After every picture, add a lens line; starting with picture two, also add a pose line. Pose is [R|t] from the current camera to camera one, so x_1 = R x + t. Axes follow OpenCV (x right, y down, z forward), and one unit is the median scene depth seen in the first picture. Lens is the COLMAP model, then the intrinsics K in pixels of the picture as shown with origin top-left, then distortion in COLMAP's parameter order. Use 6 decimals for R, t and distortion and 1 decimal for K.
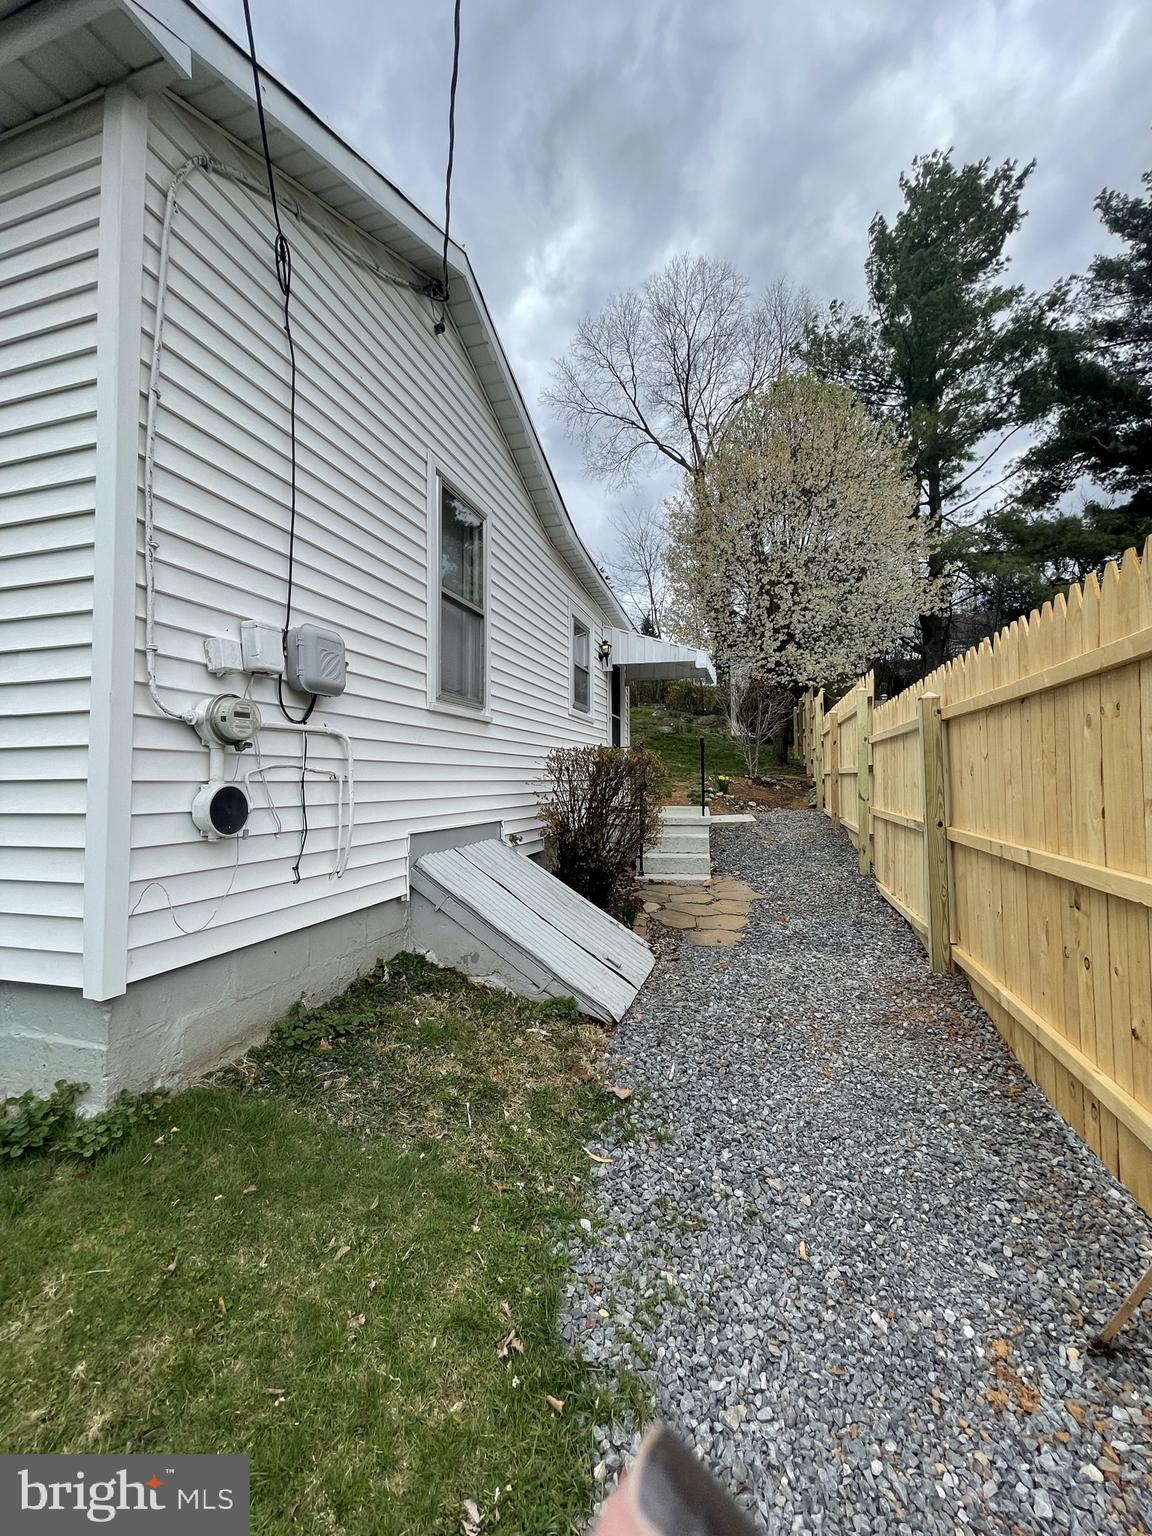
lens RADIAL K [[626.4, 0, 563.3], [0, 626.4, 763.2], [0, 0, 1]] dist [-0.024057, -0.000003]
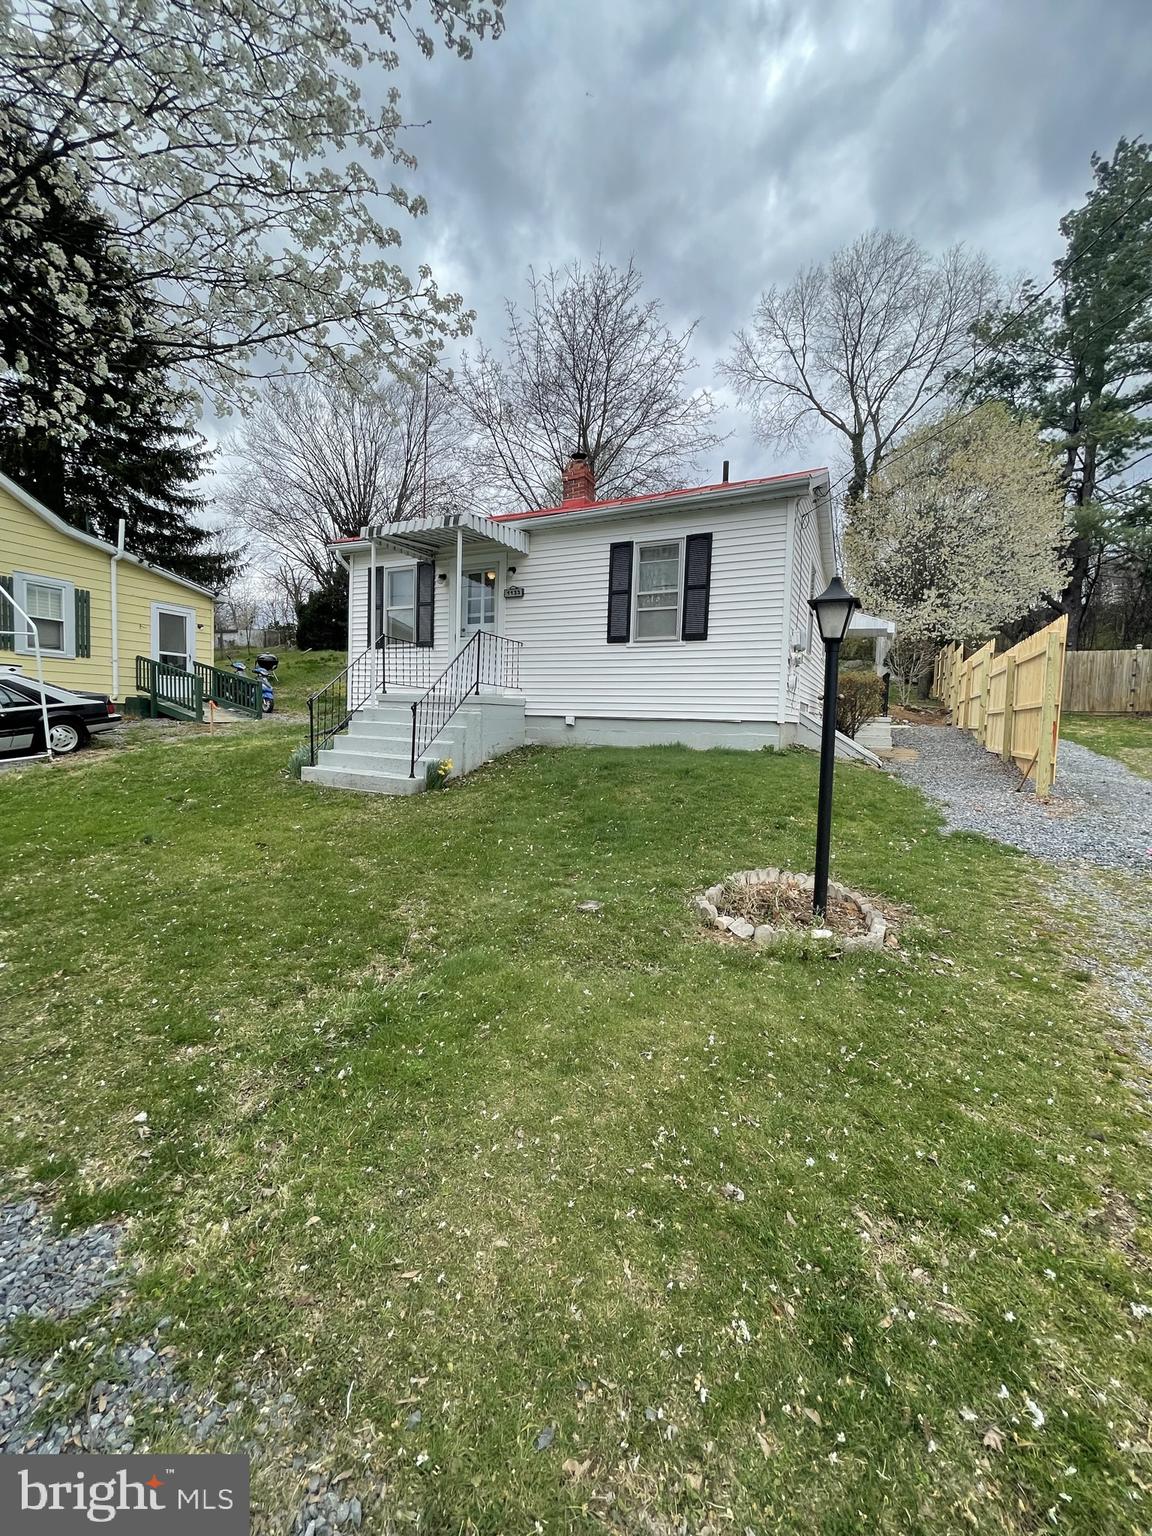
lens RADIAL K [[623.1, 0, 580.1], [0, 623.1, 760.4], [0, 0, 1]] dist [0.000598, 0.004231]
pose [[0.989181, 0.044658, -0.139736, -0.217157], [-0.032025, 0.995301, 0.091383, 0.039852], [0.143161, -0.085919, 0.985963, -0.503329]]
